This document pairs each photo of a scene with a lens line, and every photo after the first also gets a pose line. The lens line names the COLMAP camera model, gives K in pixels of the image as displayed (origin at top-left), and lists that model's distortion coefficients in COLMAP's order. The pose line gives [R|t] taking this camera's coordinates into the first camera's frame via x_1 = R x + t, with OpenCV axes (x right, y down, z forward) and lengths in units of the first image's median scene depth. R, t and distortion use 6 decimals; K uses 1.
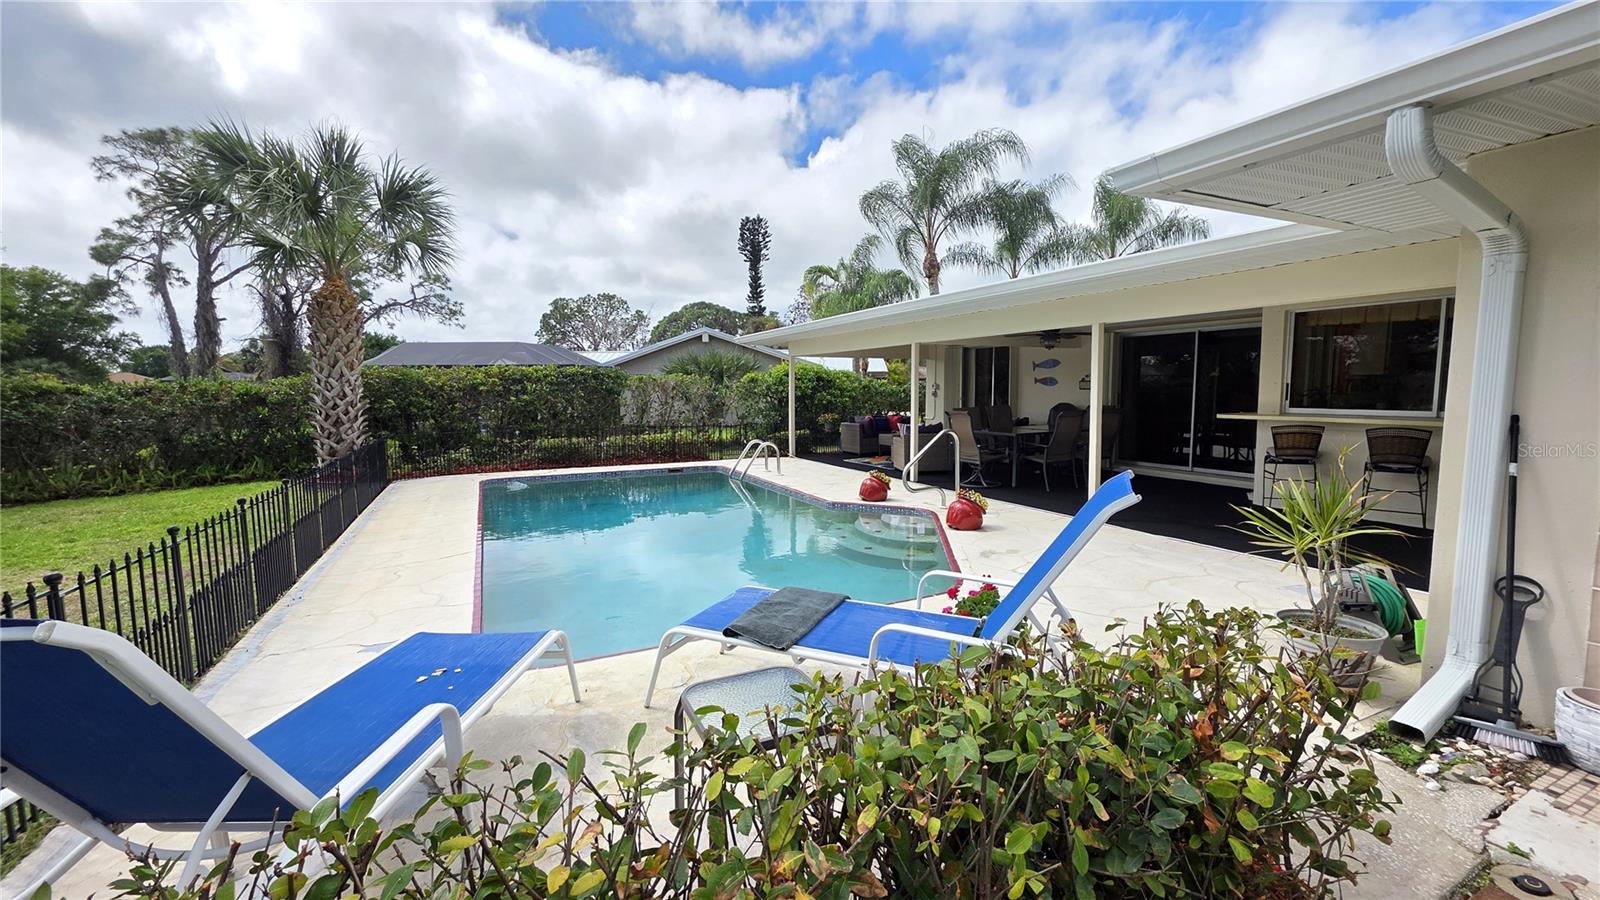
lens RADIAL K [[638.8, 0, 799.6], [0, 638.8, 447.0], [0, 0, 1]] dist [0.001789, -0.000336]
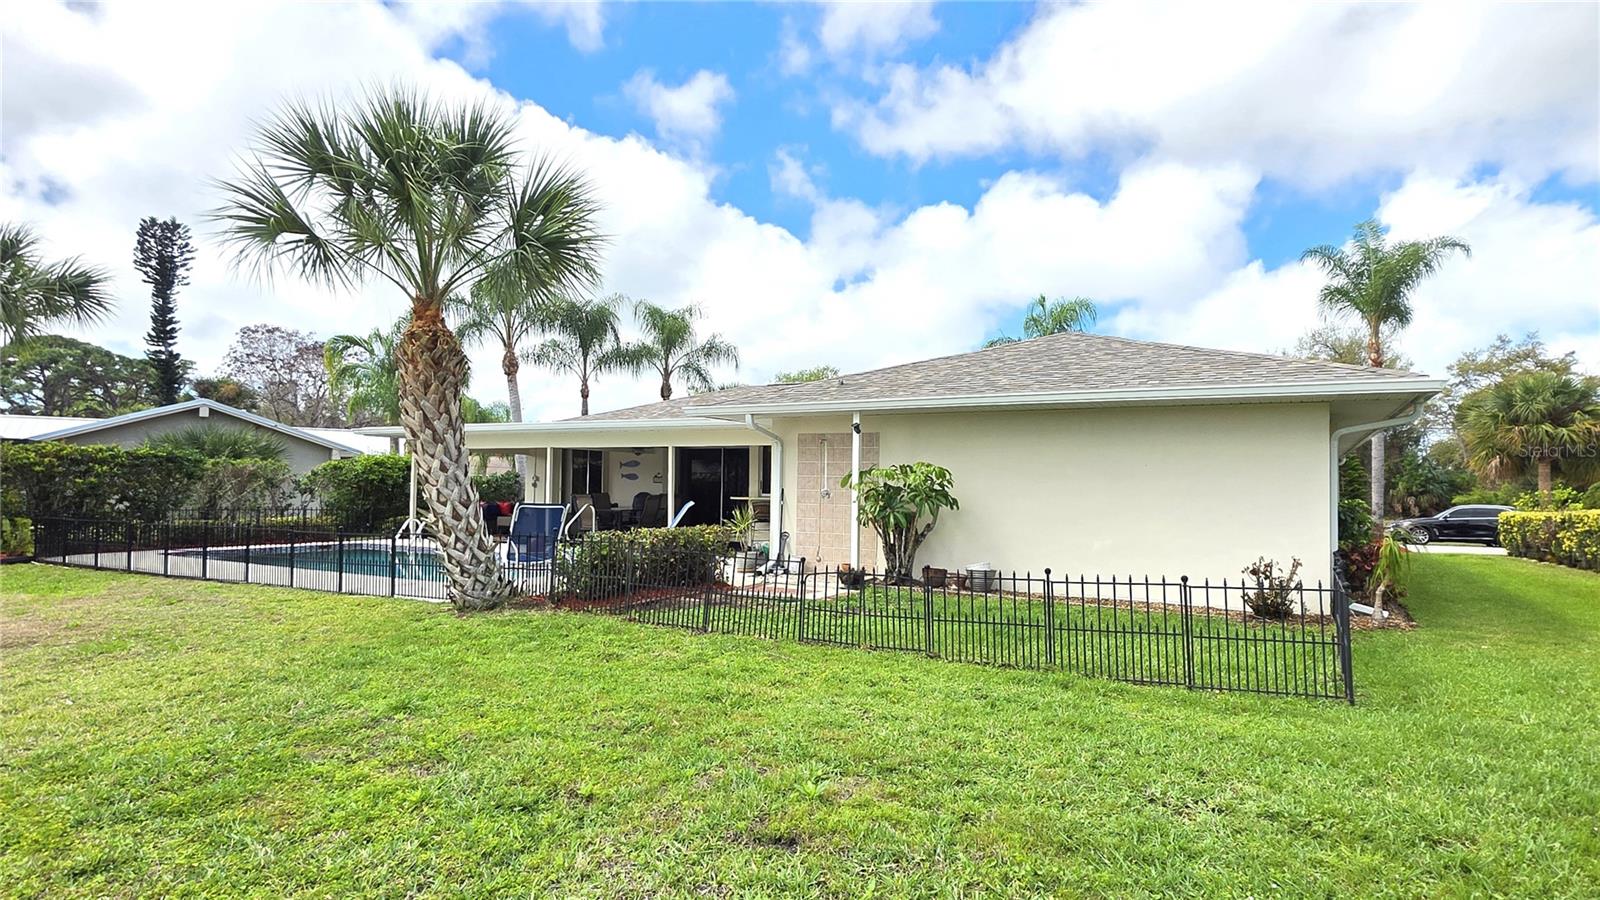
lens RADIAL K [[1014.4, 0, 800.0], [0, 1014.4, 450.0], [0, 0, 1]] dist [-0.001191, -0.001325]
pose [[0.823978, 0.039386, 0.565251, -0.339807], [0.032551, 0.992643, -0.116617, 0.066642], [-0.565685, 0.114490, 0.816635, -0.617021]]
